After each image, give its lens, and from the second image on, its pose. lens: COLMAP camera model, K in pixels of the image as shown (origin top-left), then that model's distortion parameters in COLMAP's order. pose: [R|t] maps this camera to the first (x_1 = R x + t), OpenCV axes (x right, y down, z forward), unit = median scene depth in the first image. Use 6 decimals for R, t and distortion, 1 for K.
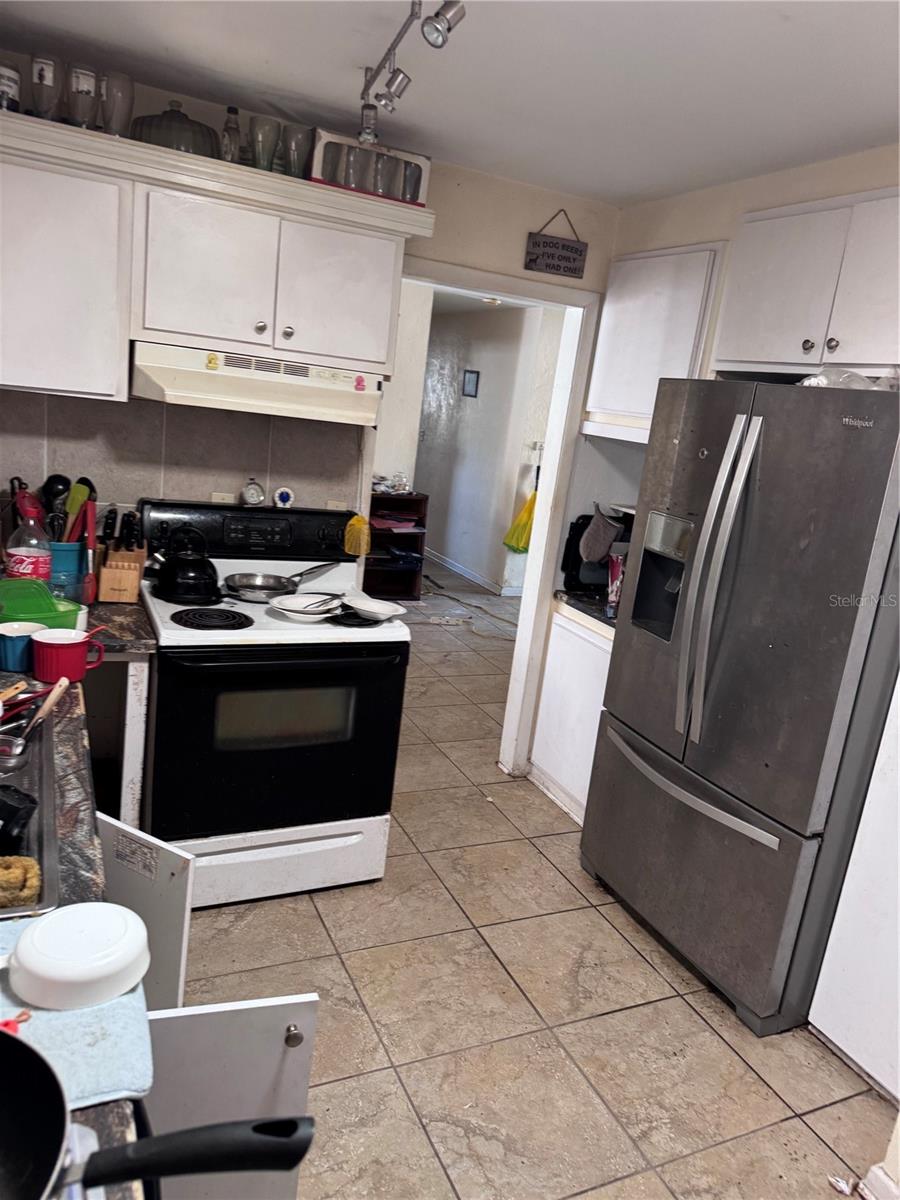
lens RADIAL K [[865.2, 0, 453.2], [0, 865.2, 613.5], [0, 0, 1]] dist [0.068058, -0.065049]
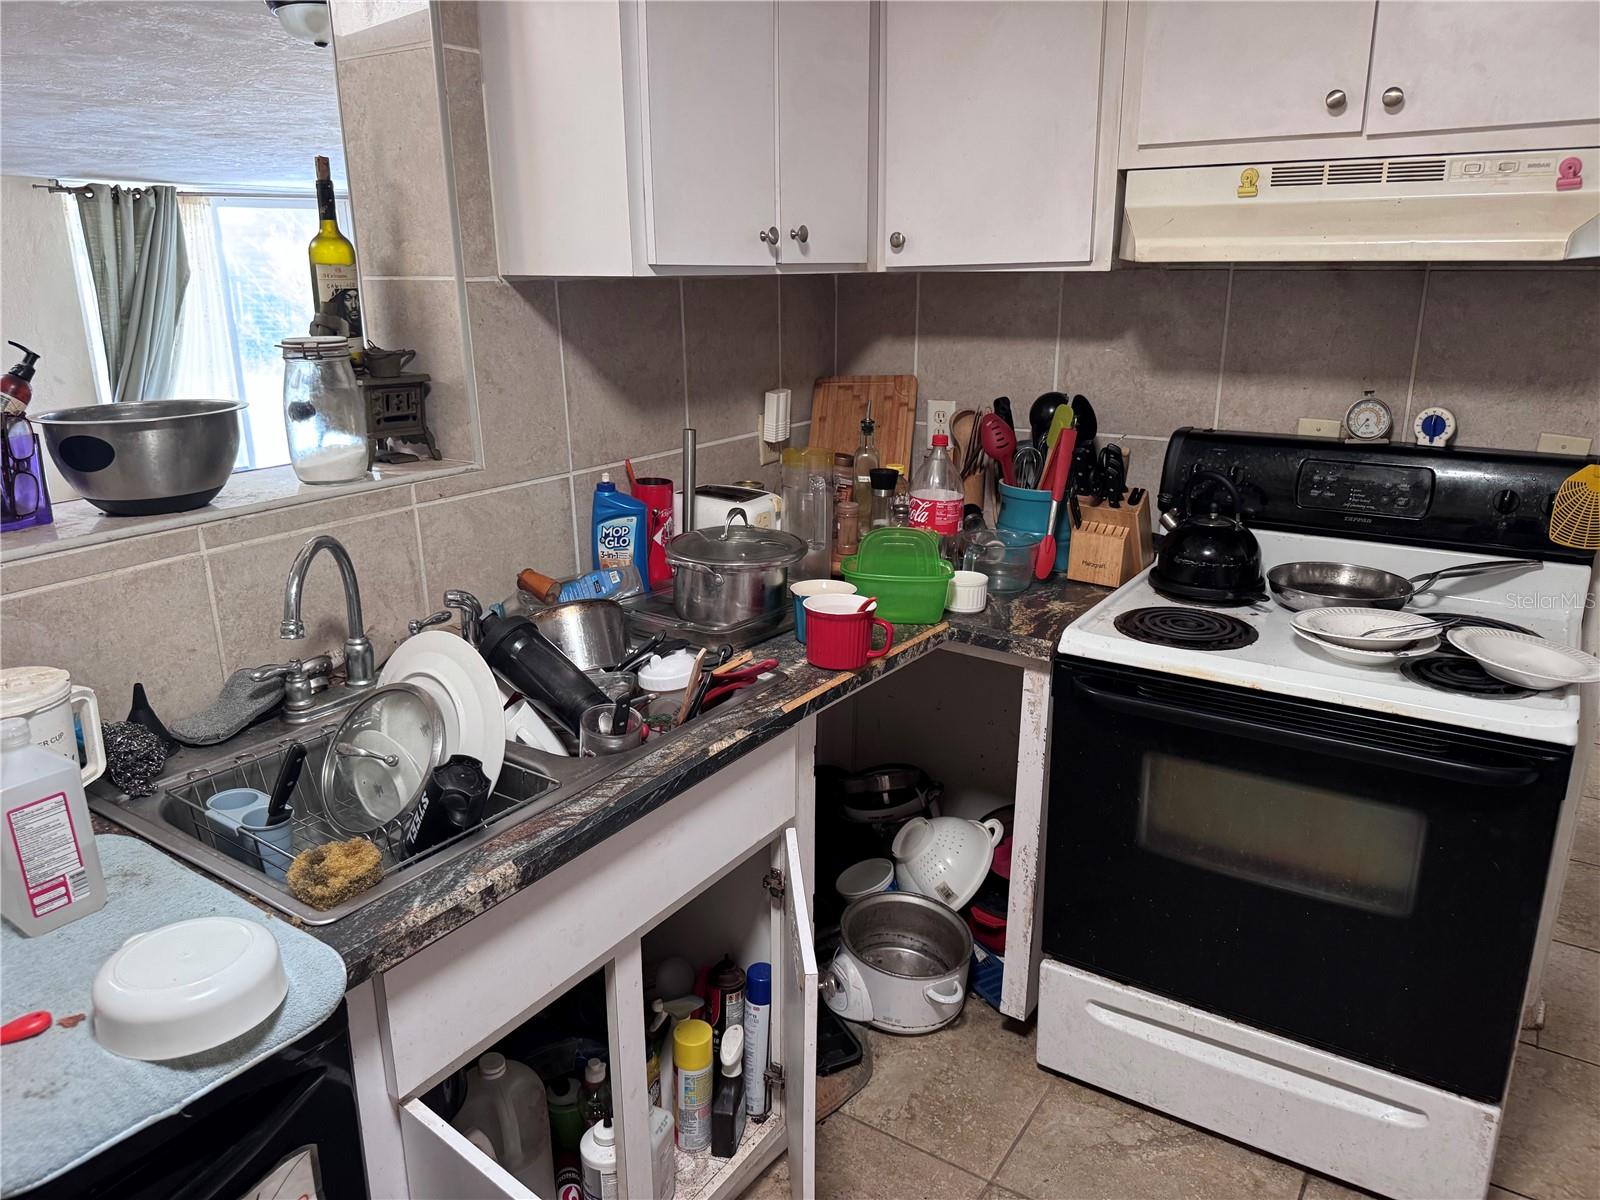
lens RADIAL K [[1153.6, 0, 800.0], [0, 1153.6, 600.0], [0, 0, 1]] dist [0.068058, -0.065049]
pose [[0.505847, 0.124317, -0.853618, 0.249433], [-0.138630, 0.988414, 0.061797, -0.023435], [0.851411, 0.087077, 0.517220, 0.354216]]
